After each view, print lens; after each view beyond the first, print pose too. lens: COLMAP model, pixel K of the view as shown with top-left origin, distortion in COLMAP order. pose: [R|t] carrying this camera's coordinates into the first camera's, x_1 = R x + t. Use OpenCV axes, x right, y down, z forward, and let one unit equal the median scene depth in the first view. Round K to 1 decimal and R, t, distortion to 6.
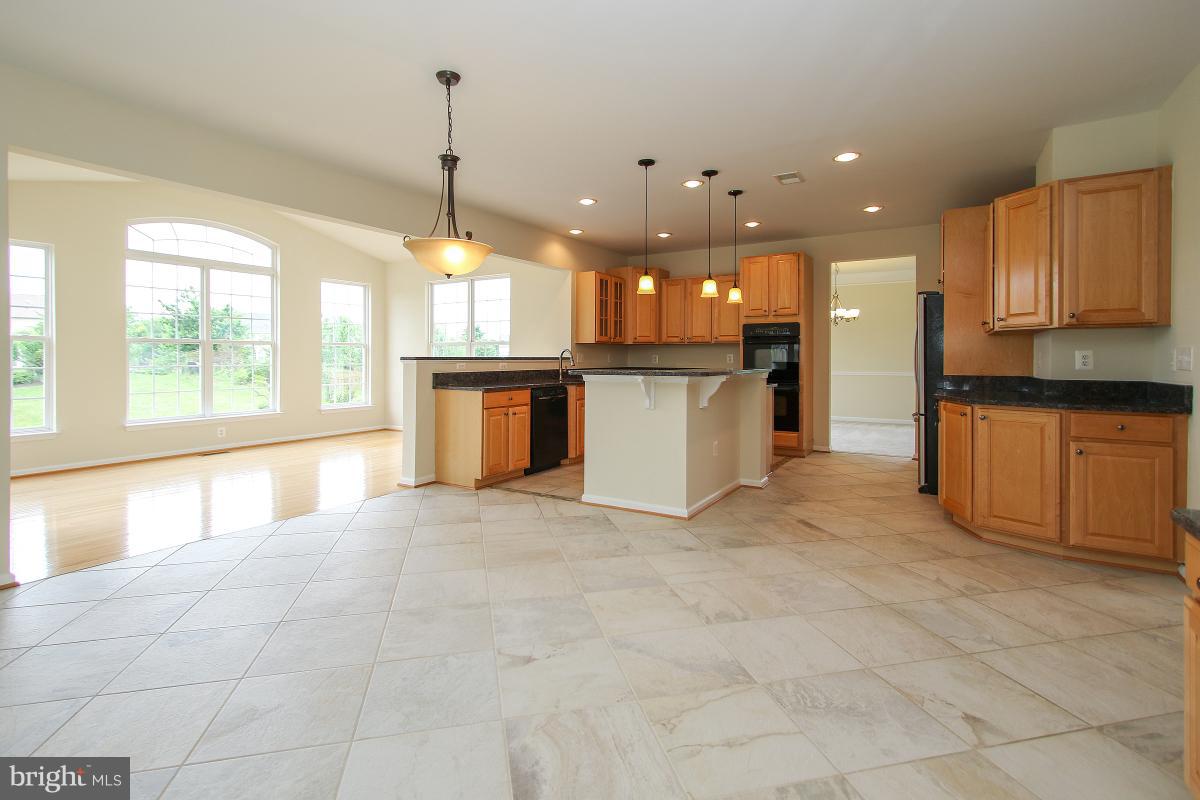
lens RADIAL K [[567.6, 0, 608.1], [0, 567.6, 356.6], [0, 0, 1]] dist [0.002304, 0.000030]
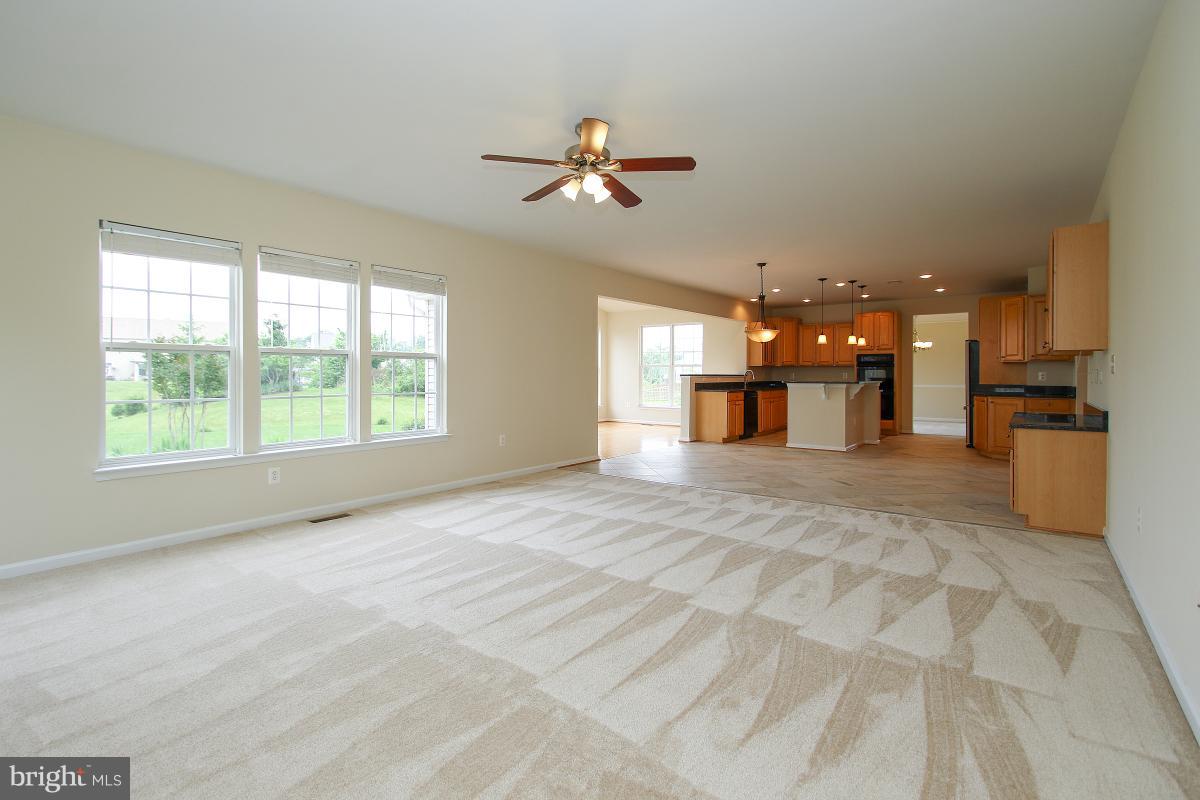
lens RADIAL K [[567.6, 0, 608.0], [0, 567.6, 372.3], [0, 0, 1]] dist [0.002304, 0.000030]
pose [[0.995055, 0.000147, -0.099326, -0.405456], [-0.000280, 0.999999, -0.001331, -0.004261], [0.099326, 0.001353, 0.995054, -0.903273]]
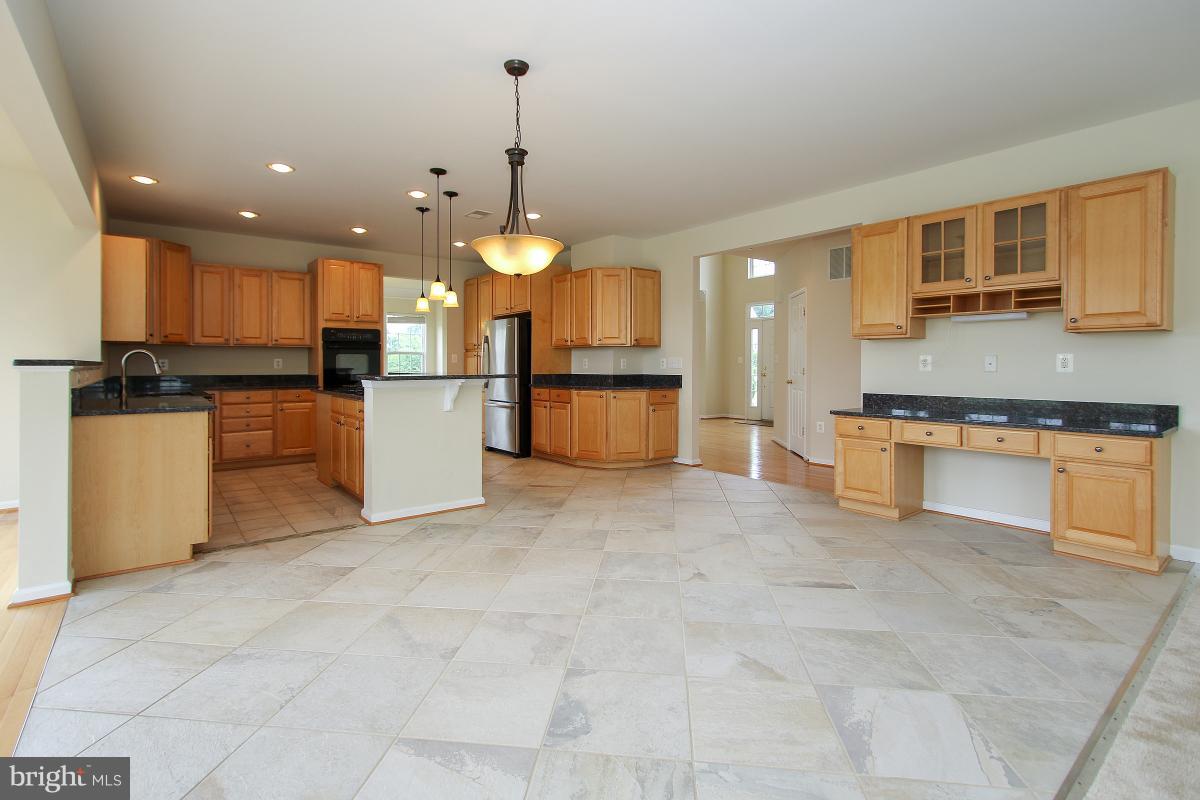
lens RADIAL K [[567.6, 0, 587.5], [0, 567.6, 364.0], [0, 0, 1]] dist [0.002304, 0.000030]
pose [[0.349771, -0.000407, 0.936835, -0.655315], [-0.000781, 0.999999, 0.000727, 0.003843], [-0.936835, -0.000986, 0.349770, 0.321113]]
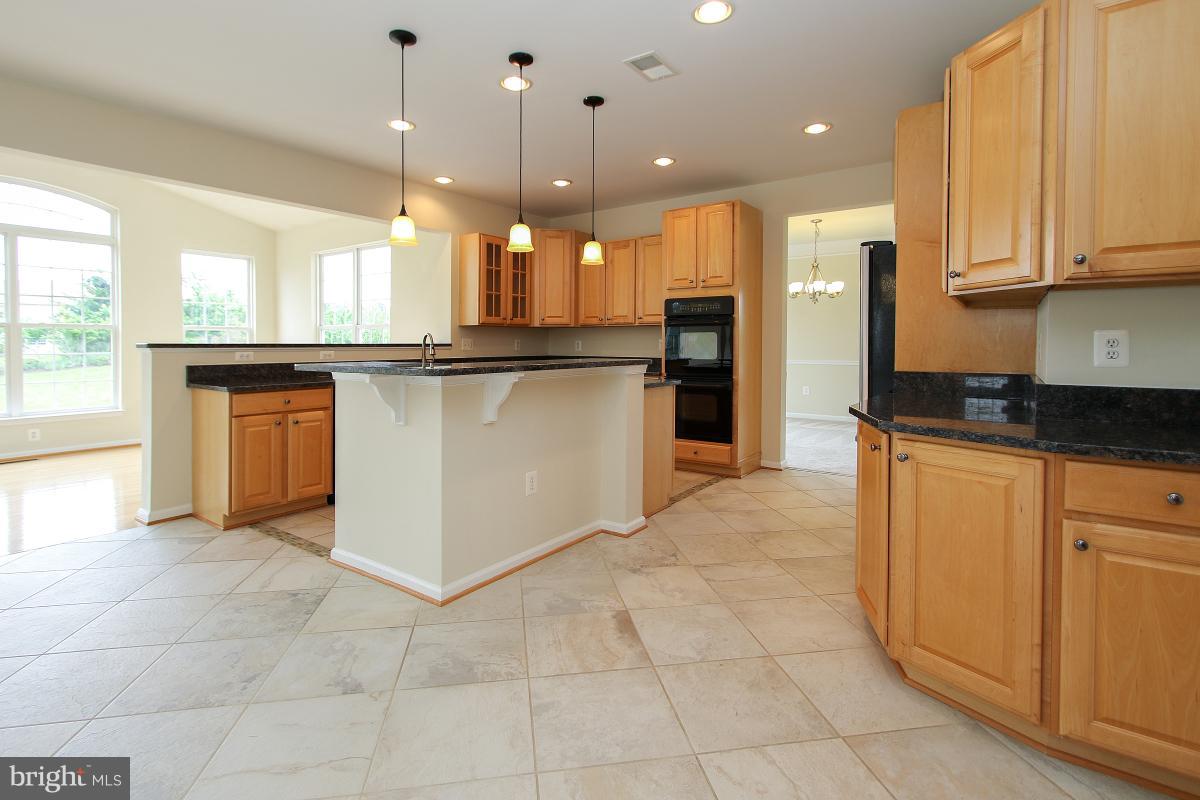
lens RADIAL K [[567.6, 0, 617.0], [0, 567.6, 355.4], [0, 0, 1]] dist [0.002304, 0.000030]
pose [[0.997960, 0.000030, -0.063847, 0.287889], [0.001434, 0.999737, 0.022887, -0.000012], [0.063831, -0.022932, 0.997697, 0.308877]]
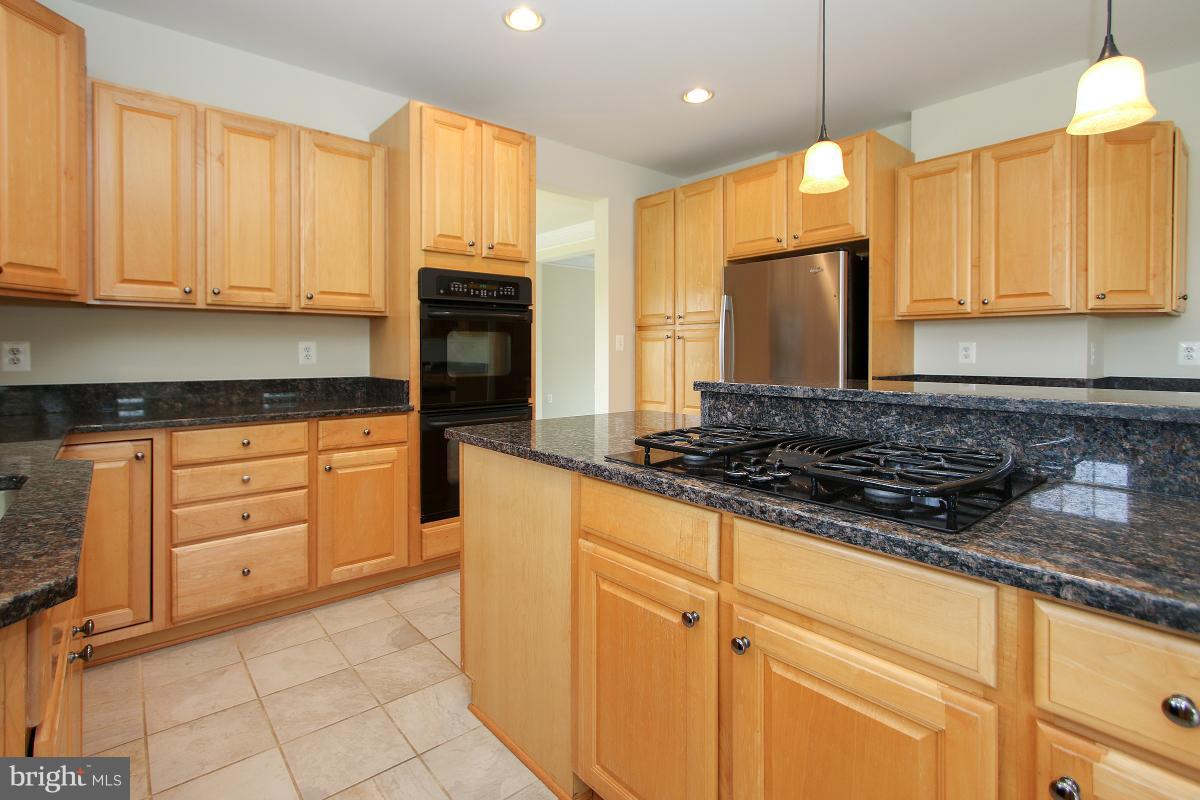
lens RADIAL K [[567.6, 0, 580.2], [0, 567.6, 355.8], [0, 0, 1]] dist [0.002304, 0.000030]
pose [[0.325112, -0.007857, 0.945643, -0.140748], [-0.001977, 0.999958, 0.008988, 0.001778], [-0.945673, -0.004792, 0.325083, 0.989706]]
